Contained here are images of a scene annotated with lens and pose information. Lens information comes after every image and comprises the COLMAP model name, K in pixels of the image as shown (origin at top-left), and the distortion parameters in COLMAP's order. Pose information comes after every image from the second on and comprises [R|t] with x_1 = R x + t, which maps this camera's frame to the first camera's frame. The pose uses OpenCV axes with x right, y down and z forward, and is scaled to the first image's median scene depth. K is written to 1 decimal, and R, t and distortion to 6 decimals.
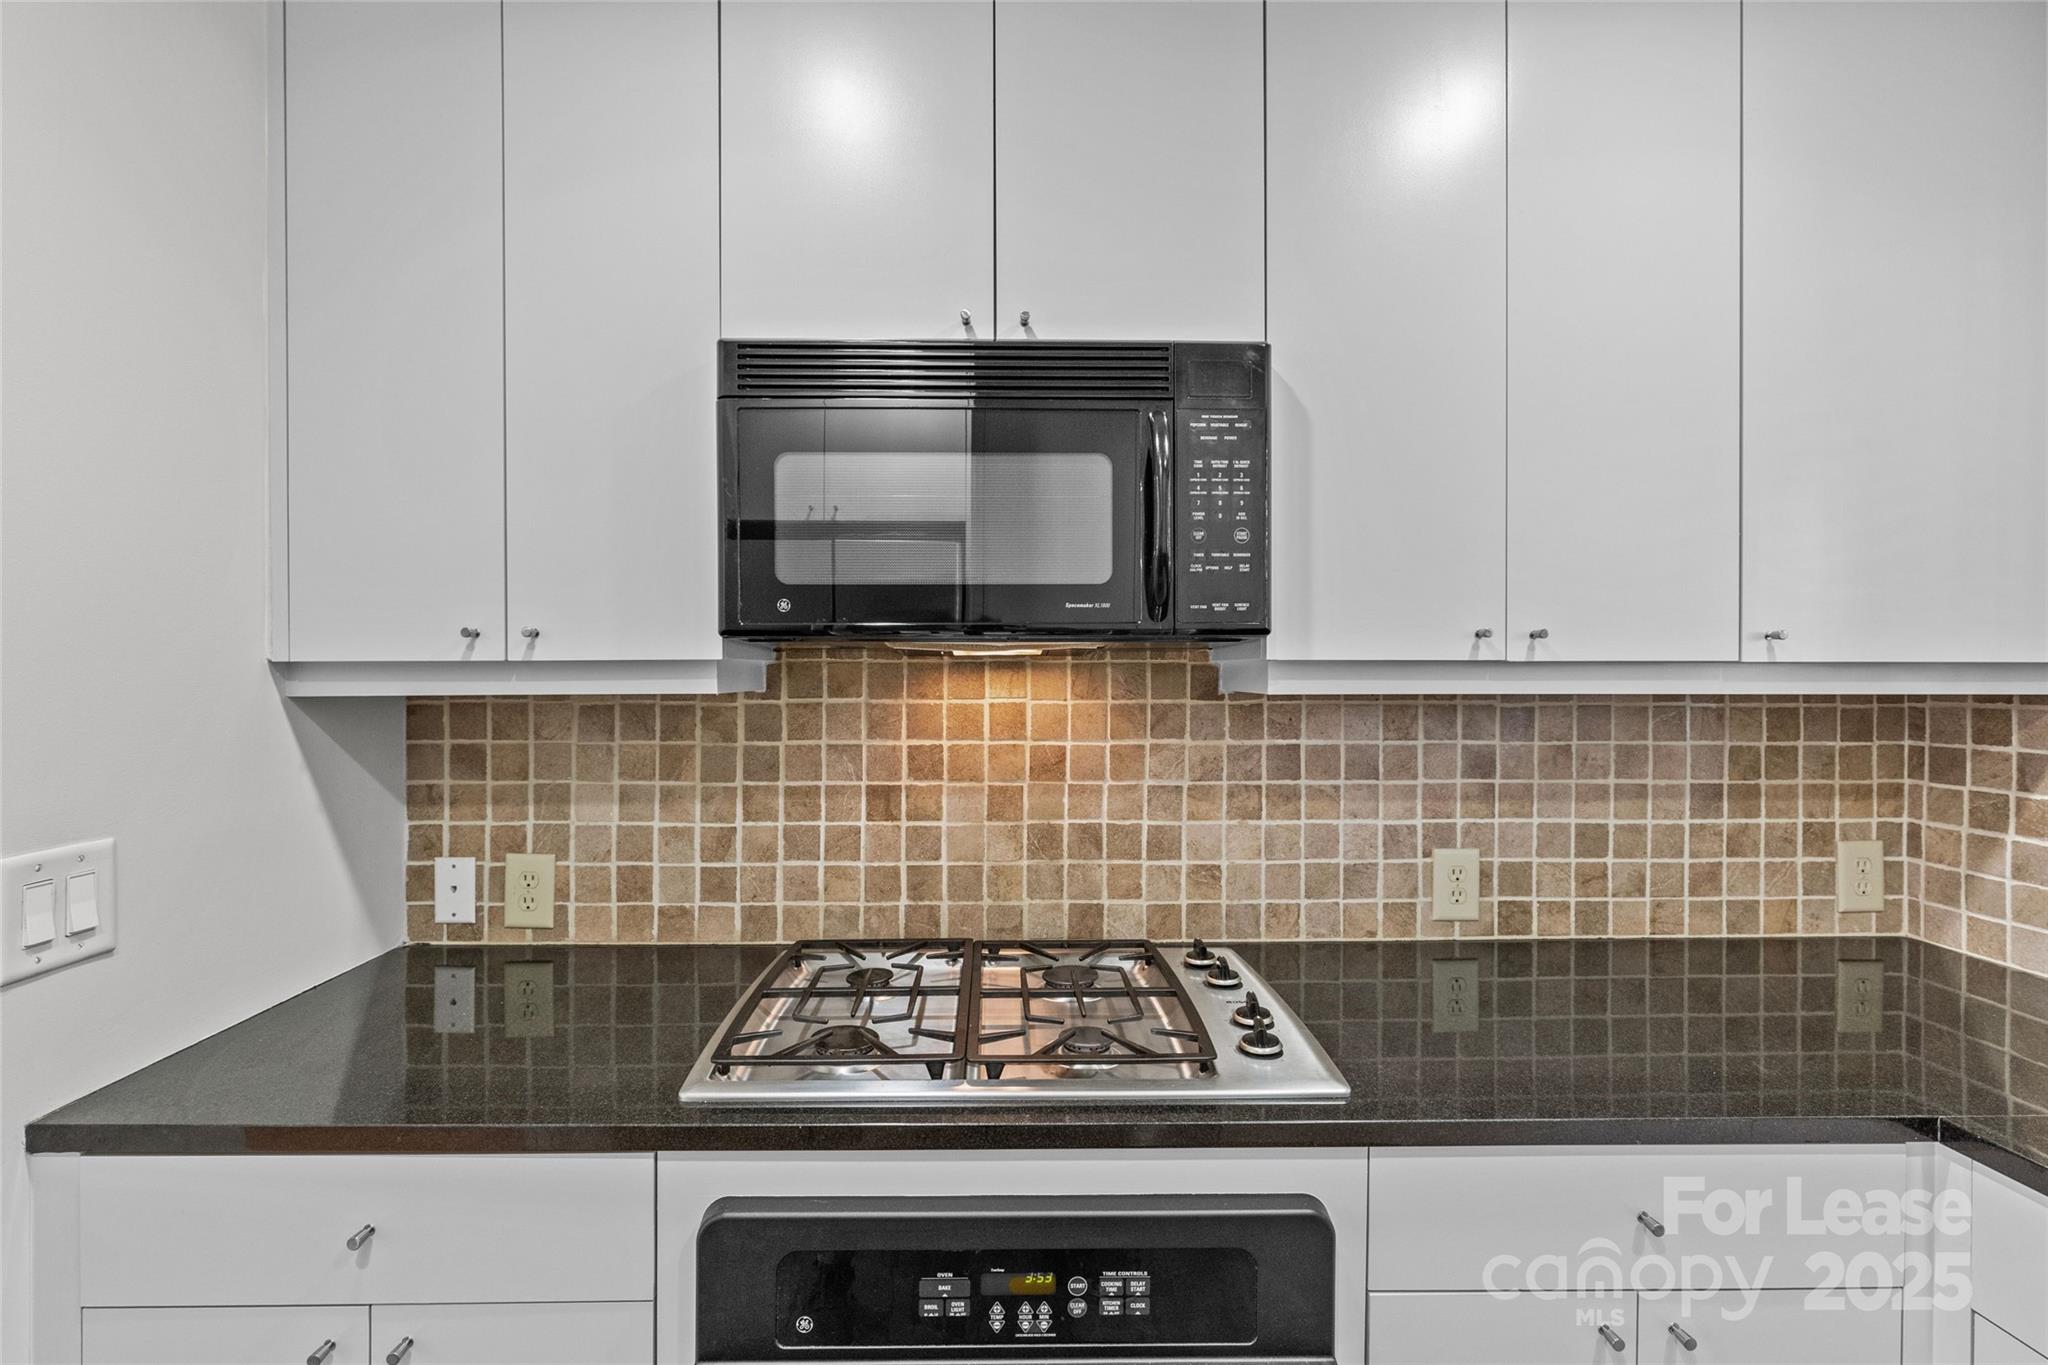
lens RADIAL K [[915.8, 0, 1012.9], [0, 915.8, 676.8], [0, 0, 1]] dist [0.002283, -0.000554]
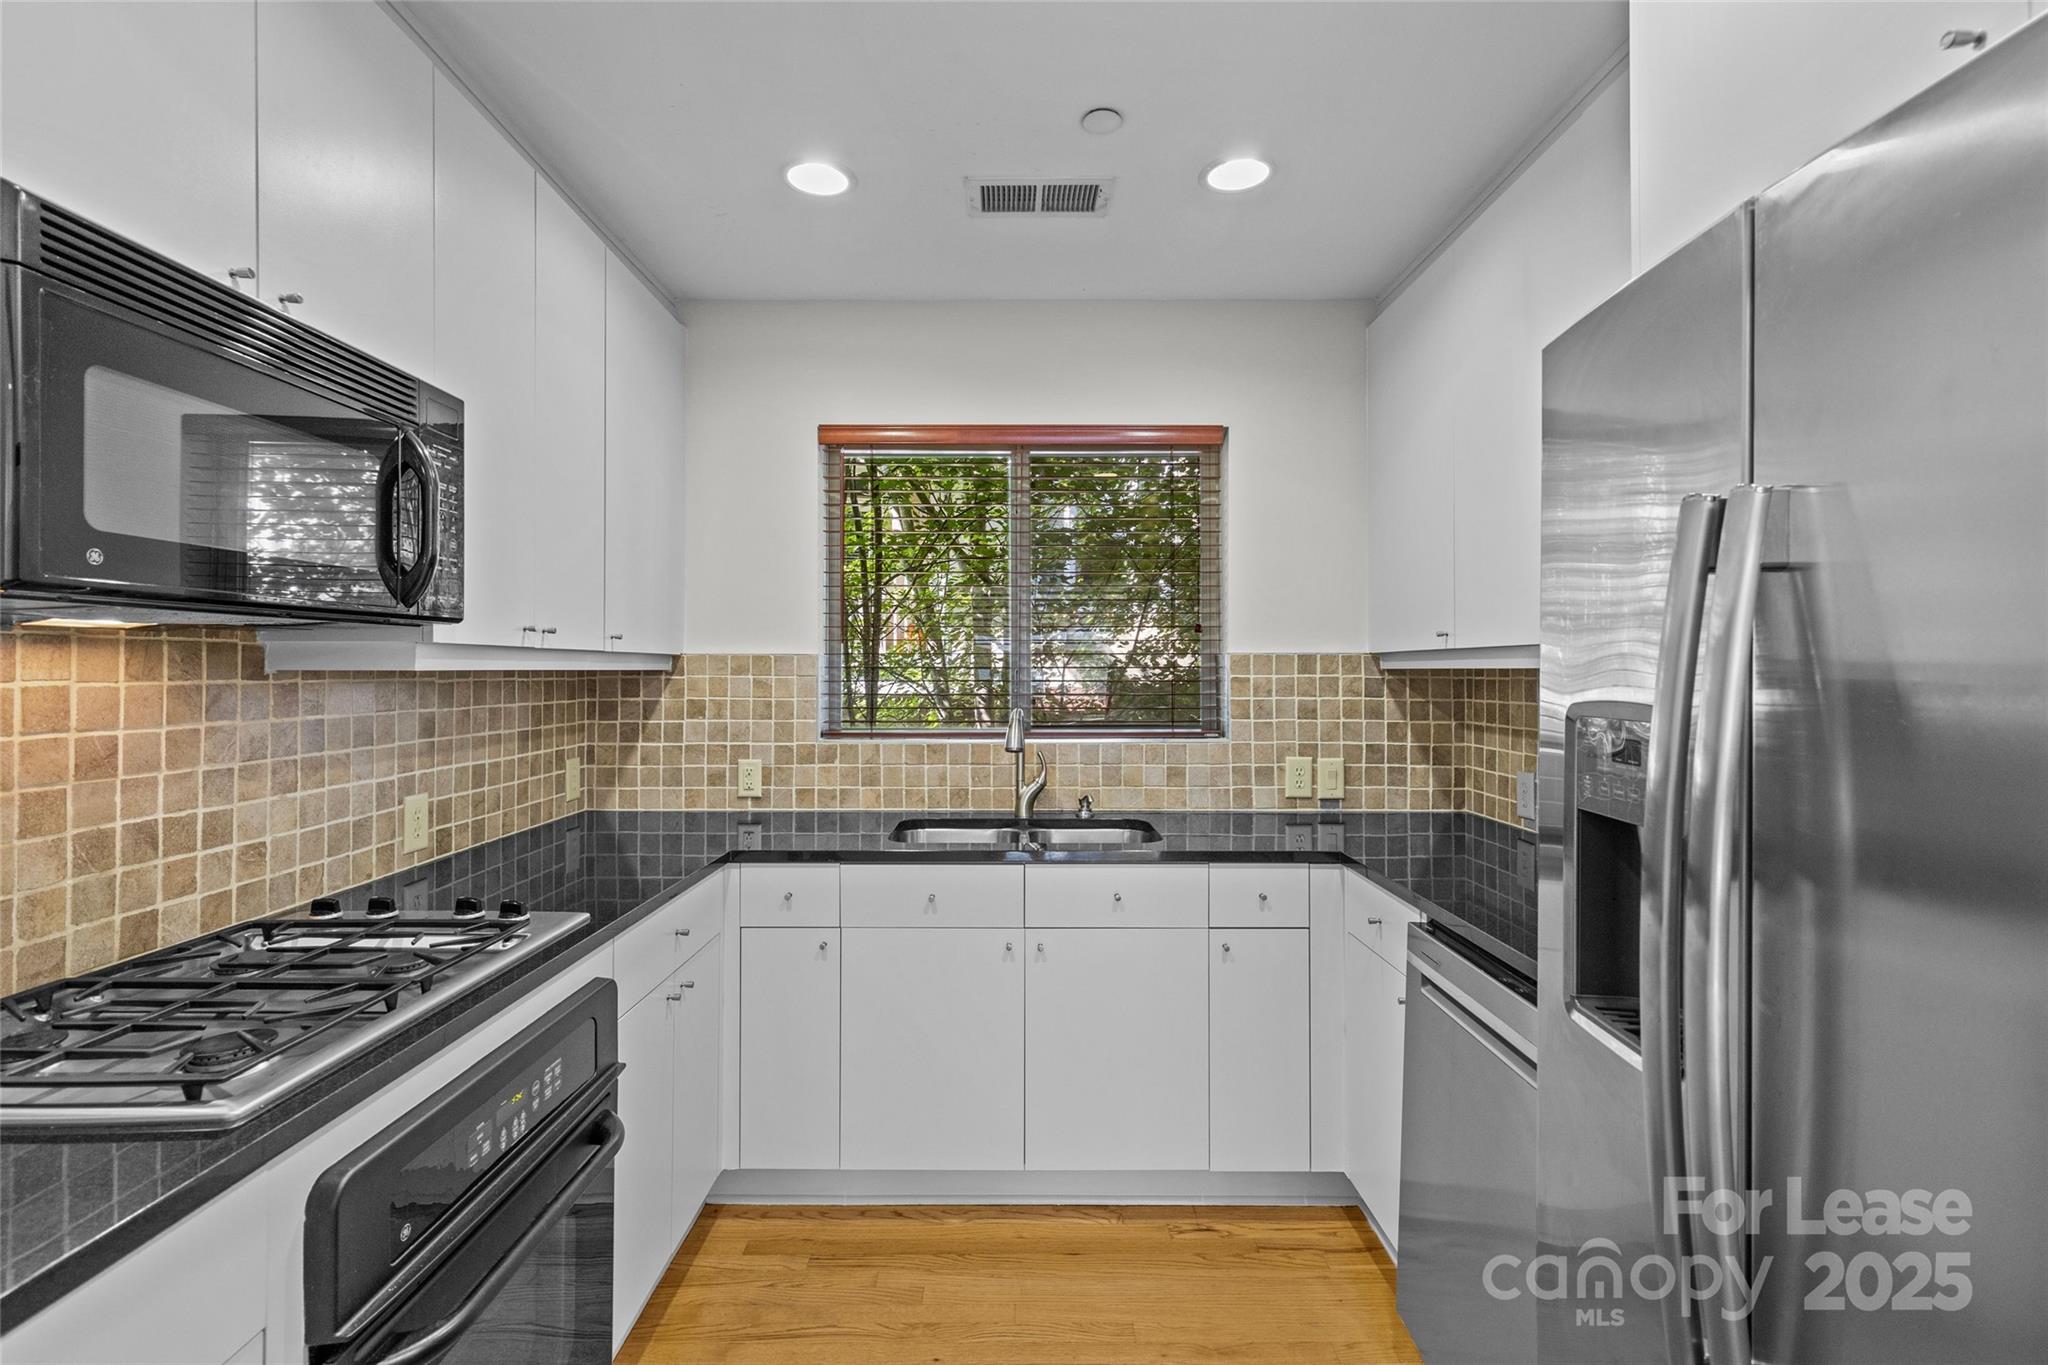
lens RADIAL K [[915.8, 0, 1017.0], [0, 915.8, 670.9], [0, 0, 1]] dist [0.002283, -0.000554]
pose [[0.022127, -0.001765, 0.999754, -0.791647], [0.007090, 0.999974, 0.001608, 0.020183], [-0.999730, 0.007053, 0.022139, 0.141272]]
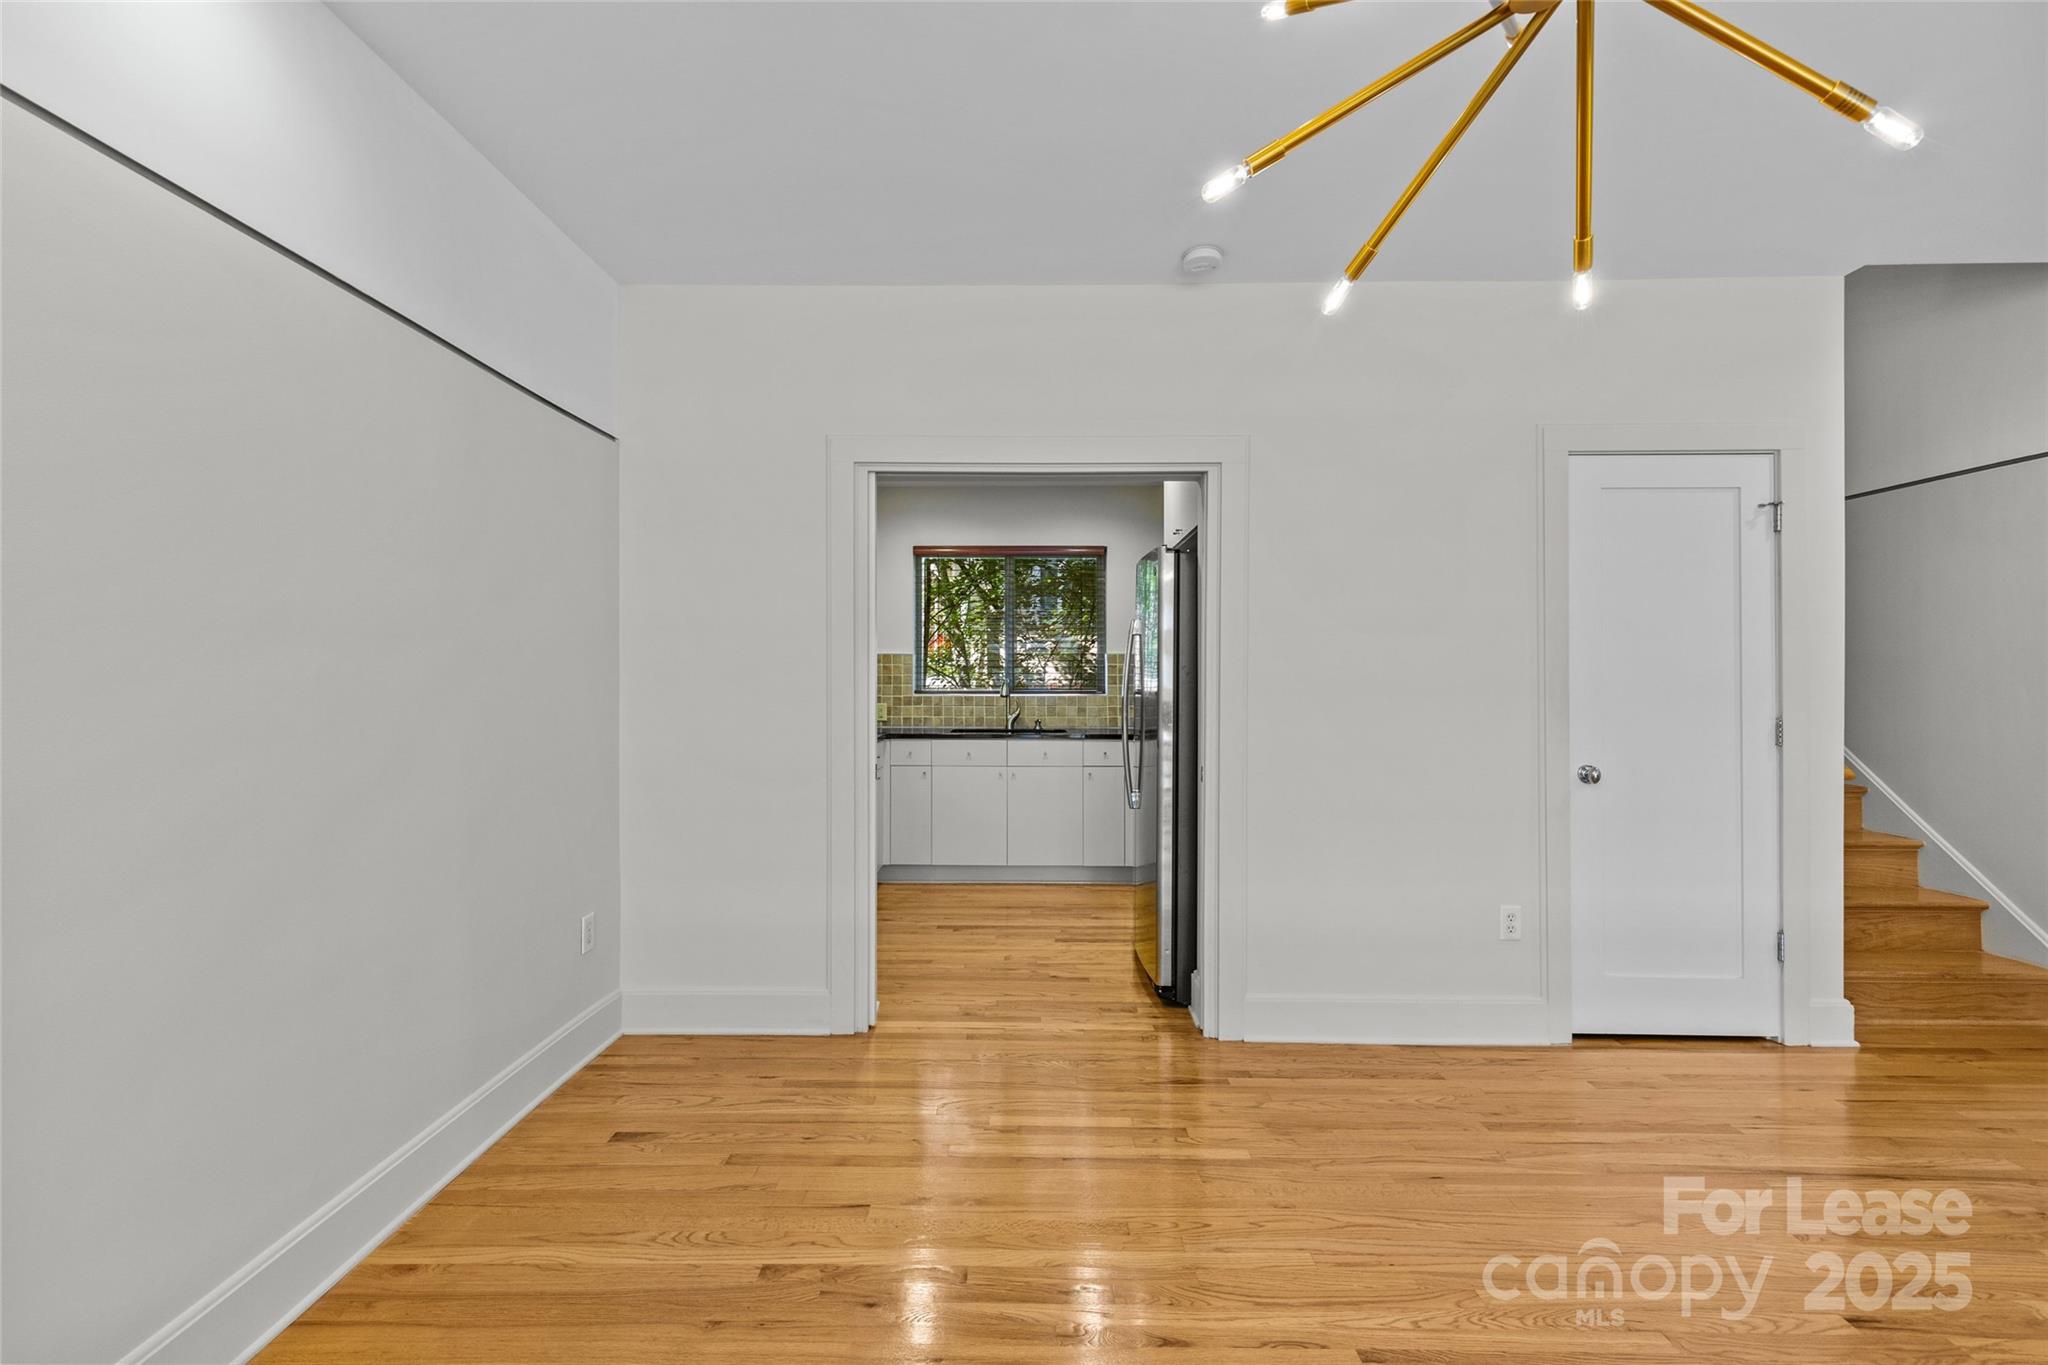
lens RADIAL K [[915.8, 0, 1032.3], [0, 915.8, 683.1], [0, 0, 1]] dist [0.002283, -0.000554]
pose [[0.019905, -0.008424, 0.999766, -2.850272], [0.005652, 0.999949, 0.008313, 0.081861], [-0.999786, 0.005485, 0.019951, -0.003271]]
